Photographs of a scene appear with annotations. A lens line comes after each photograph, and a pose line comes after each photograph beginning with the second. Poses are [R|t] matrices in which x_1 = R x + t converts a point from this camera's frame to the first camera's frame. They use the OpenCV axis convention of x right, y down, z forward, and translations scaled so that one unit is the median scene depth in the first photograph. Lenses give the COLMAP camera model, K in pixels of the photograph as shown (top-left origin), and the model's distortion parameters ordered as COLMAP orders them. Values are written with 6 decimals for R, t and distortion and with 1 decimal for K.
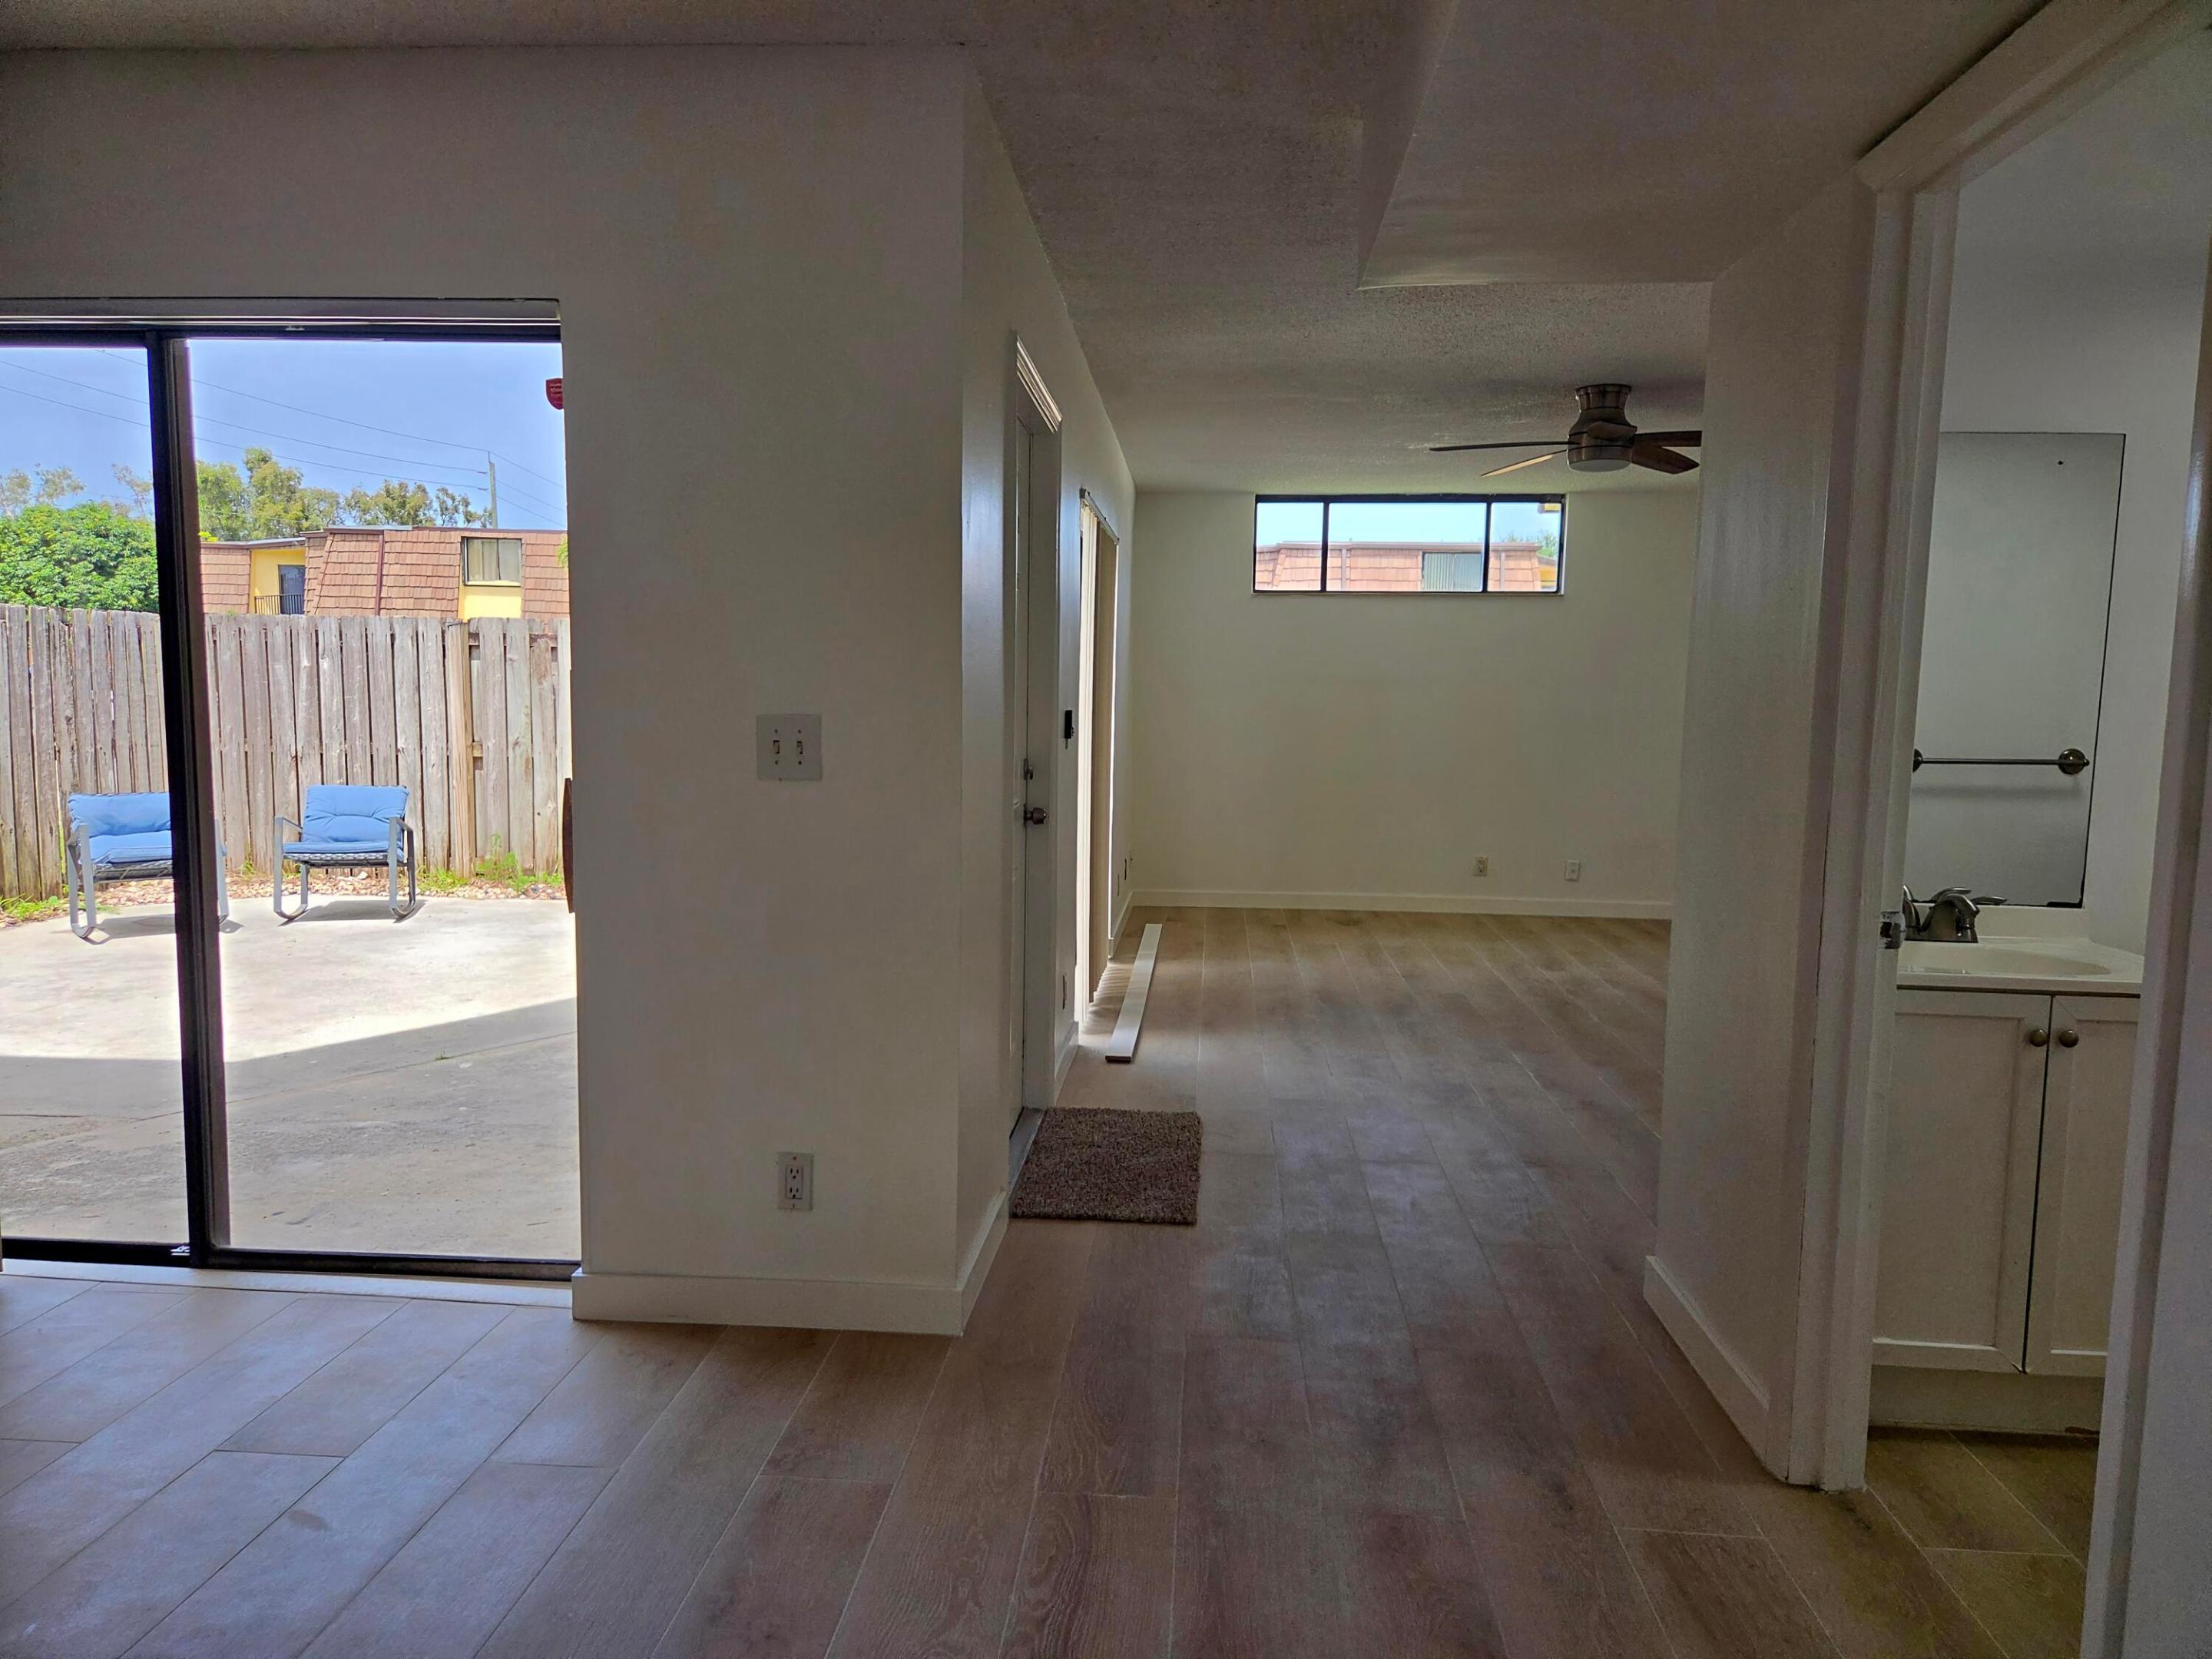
lens RADIAL K [[1492.3, 0, 1119.5], [0, 1492.3, 848.0], [0, 0, 1]] dist [0.058157, -0.043133]
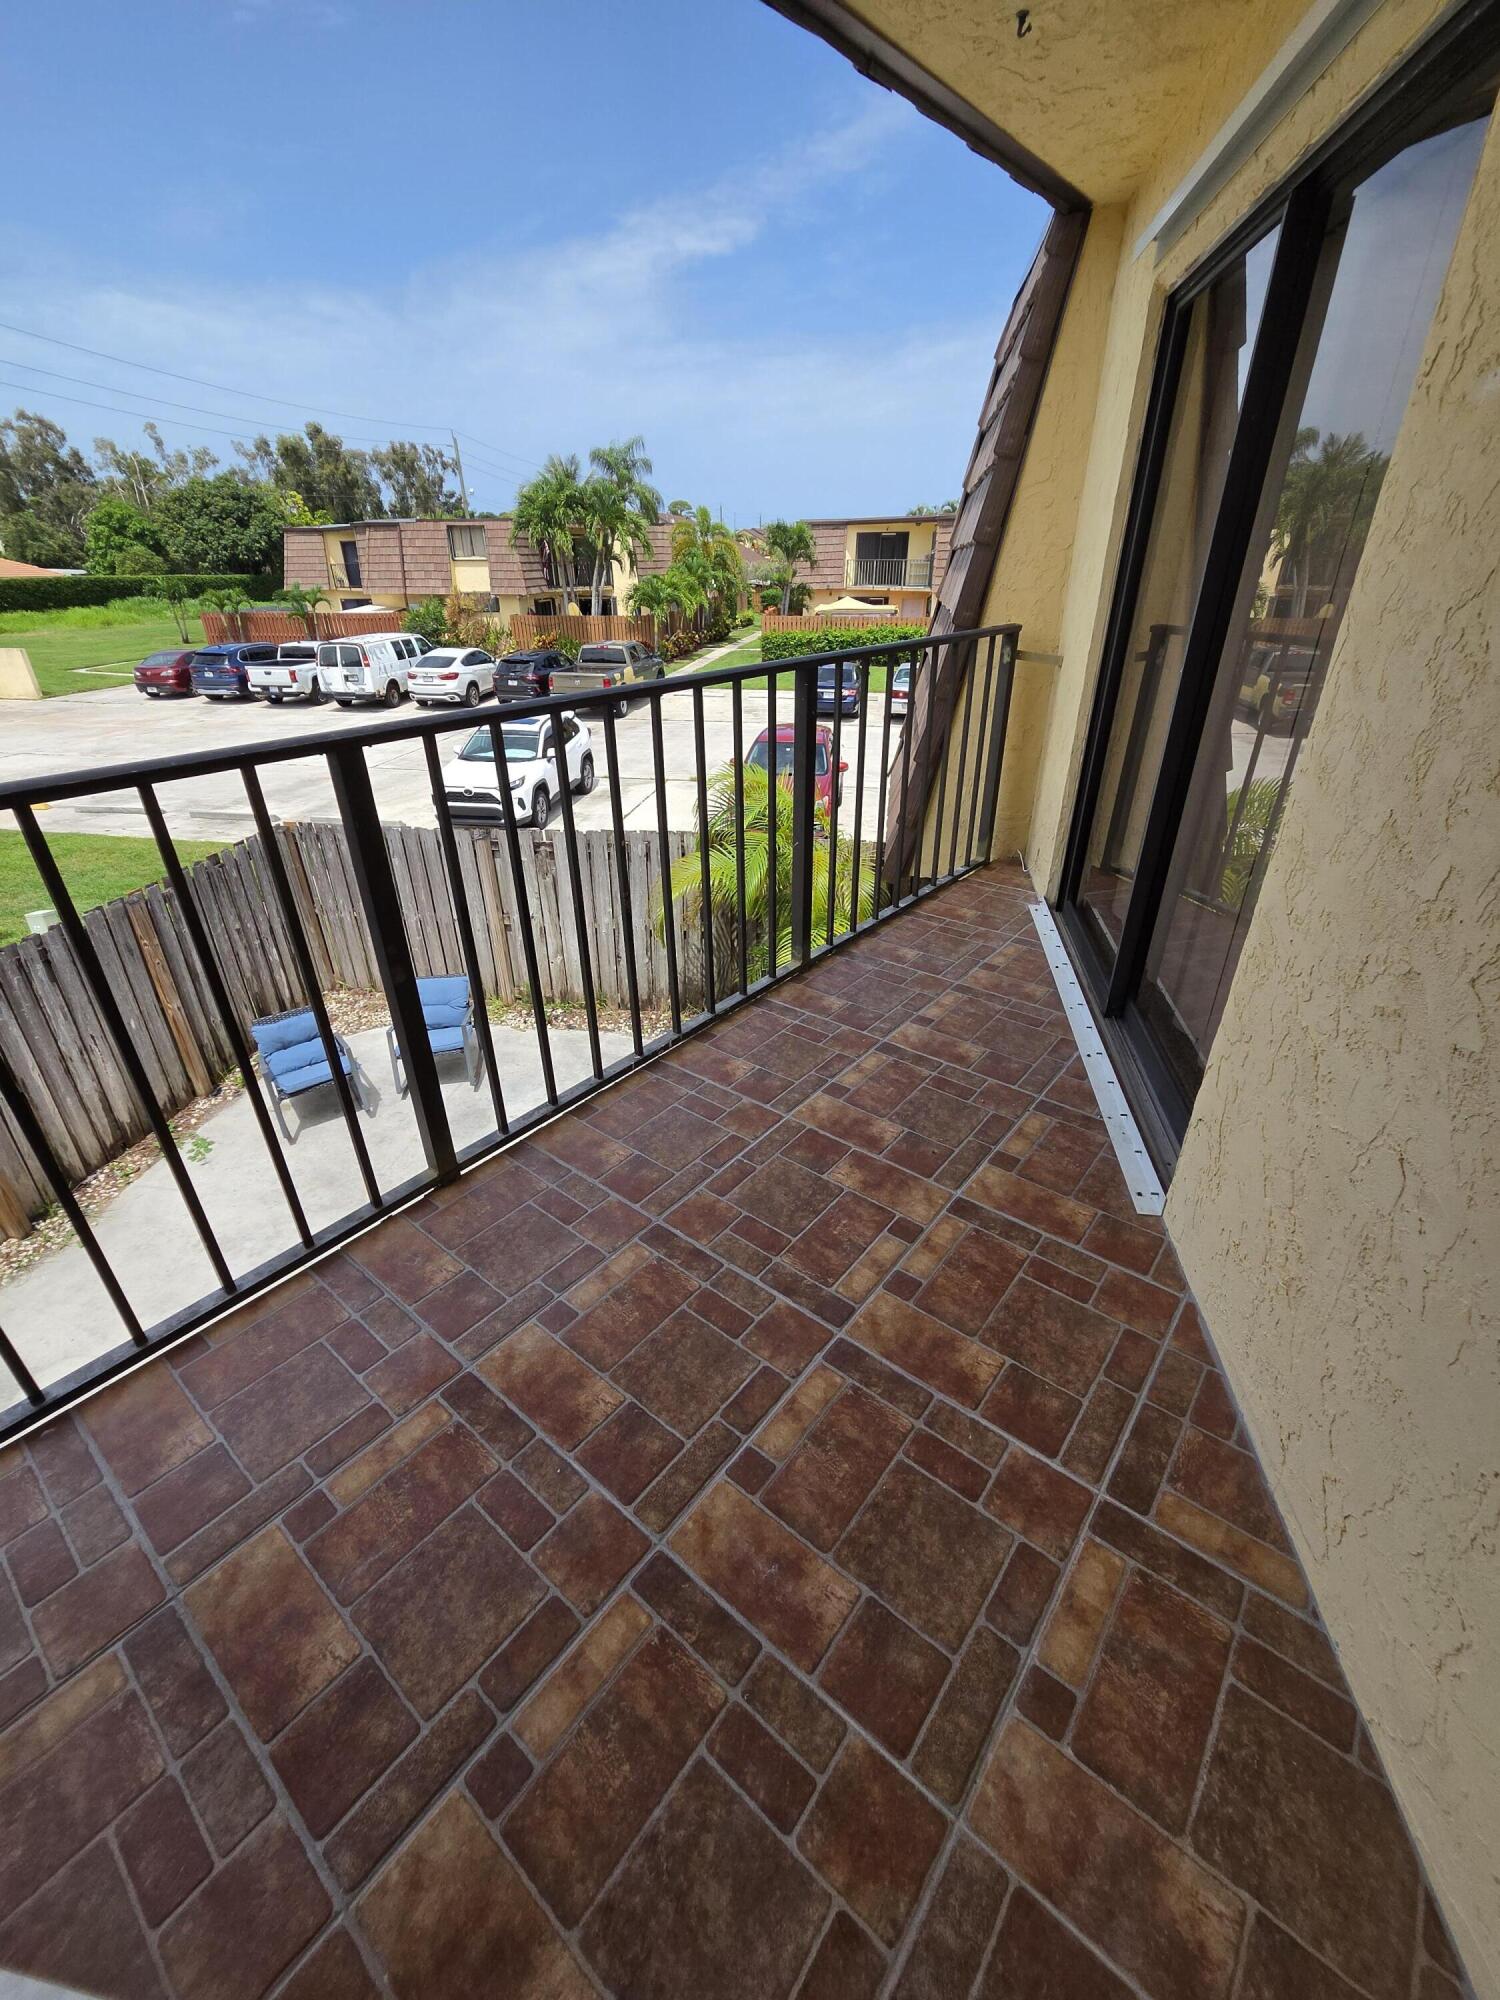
lens RADIAL K [[826.9, 0, 743.9], [0, 826.9, 994.4], [0, 0, 1]] dist [0.000090, 0.002866]
pose [[0.994002, 0.025704, -0.106301, -0.232405], [0.015954, 0.927509, 0.373459, -0.558635], [0.108195, -0.372915, 0.921536, 0.545881]]
